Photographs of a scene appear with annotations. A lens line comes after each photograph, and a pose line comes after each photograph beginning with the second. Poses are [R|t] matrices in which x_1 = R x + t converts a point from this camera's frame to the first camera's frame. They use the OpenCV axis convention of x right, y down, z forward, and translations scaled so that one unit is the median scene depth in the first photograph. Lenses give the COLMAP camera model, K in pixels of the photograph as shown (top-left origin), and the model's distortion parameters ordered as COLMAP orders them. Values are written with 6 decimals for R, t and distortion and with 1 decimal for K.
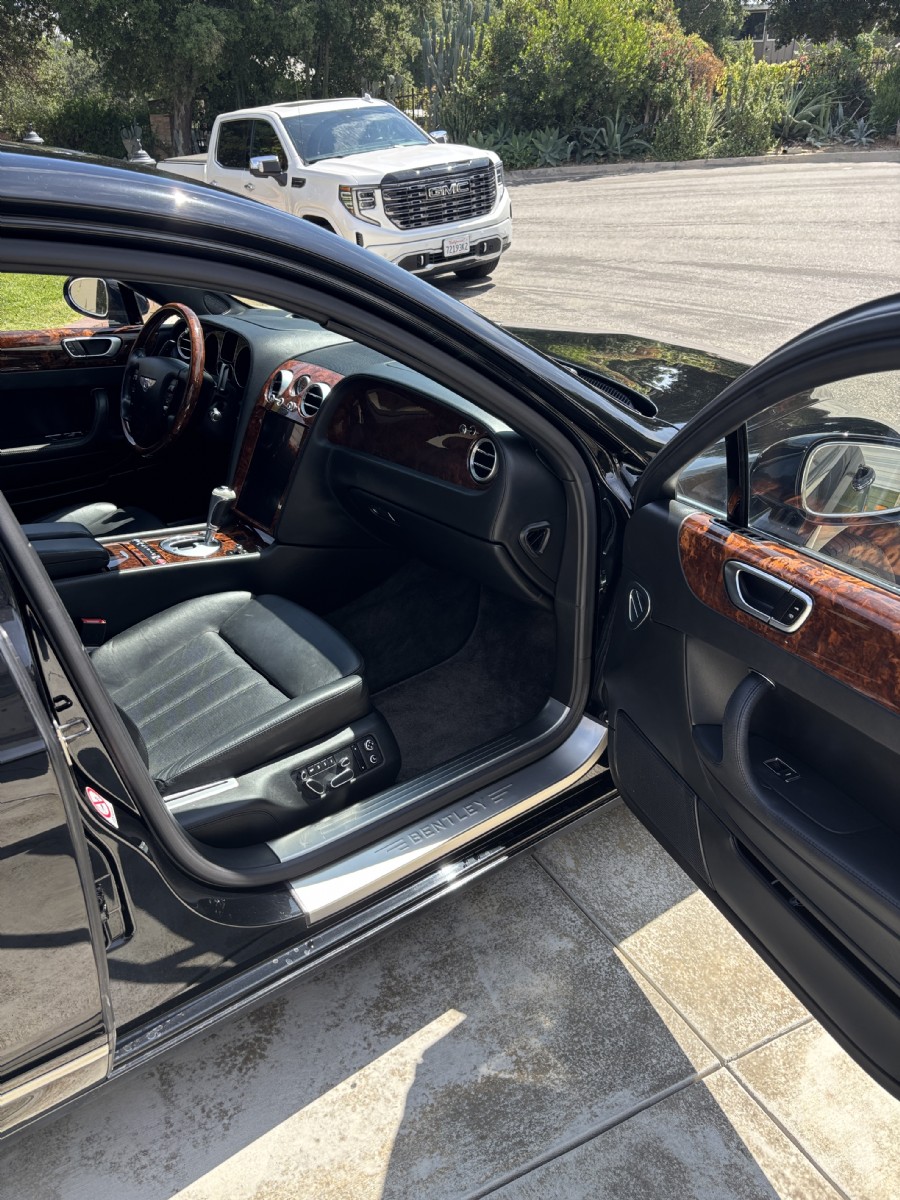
lens RADIAL K [[910.2, 0, 450.0], [0, 910.2, 600.0], [0, 0, 1]] dist [0.084788, -0.110575]
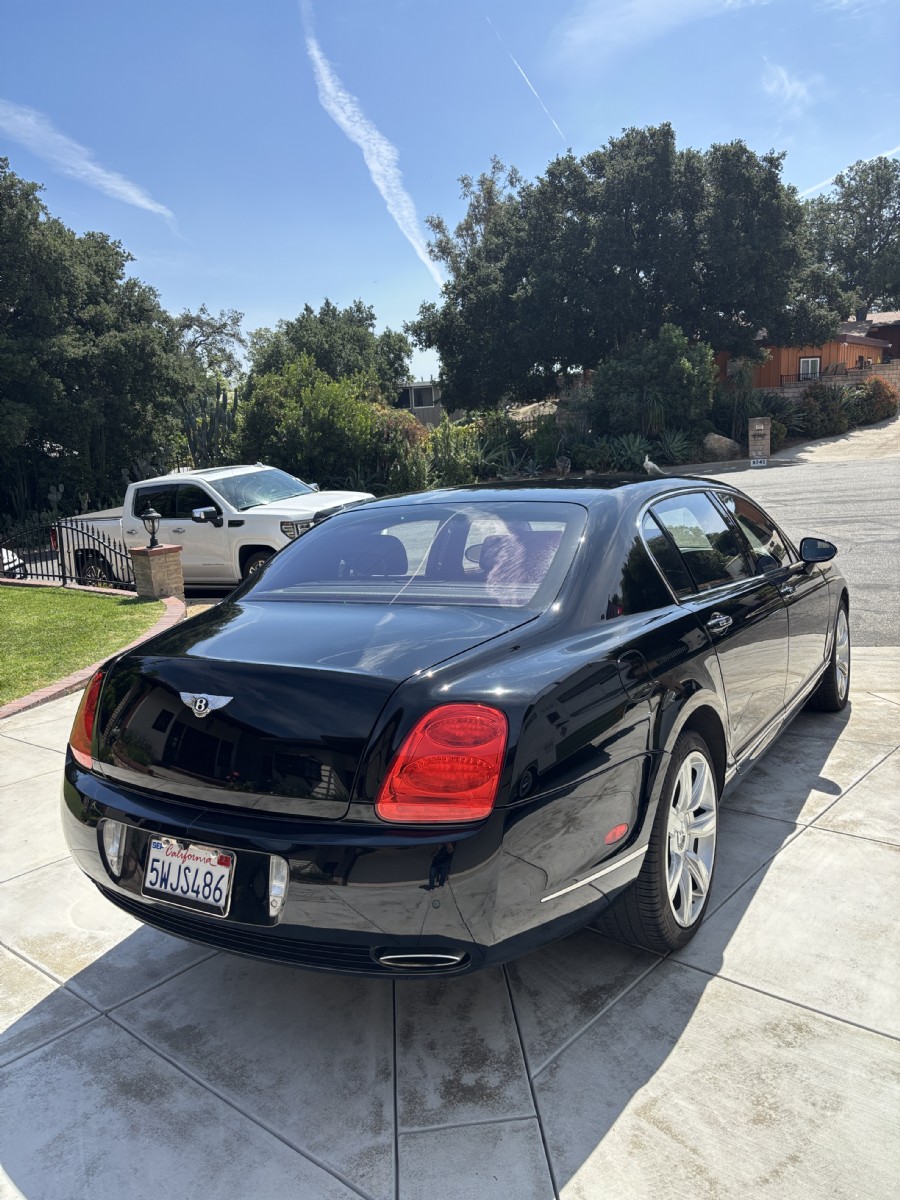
lens RADIAL K [[910.2, 0, 450.0], [0, 910.2, 600.0], [0, 0, 1]] dist [0.084788, -0.110575]
pose [[0.935593, -0.105339, 0.337001, -0.152627], [0.211191, 0.931853, -0.295039, 0.049026], [-0.282956, 0.347208, 0.894082, -0.106860]]
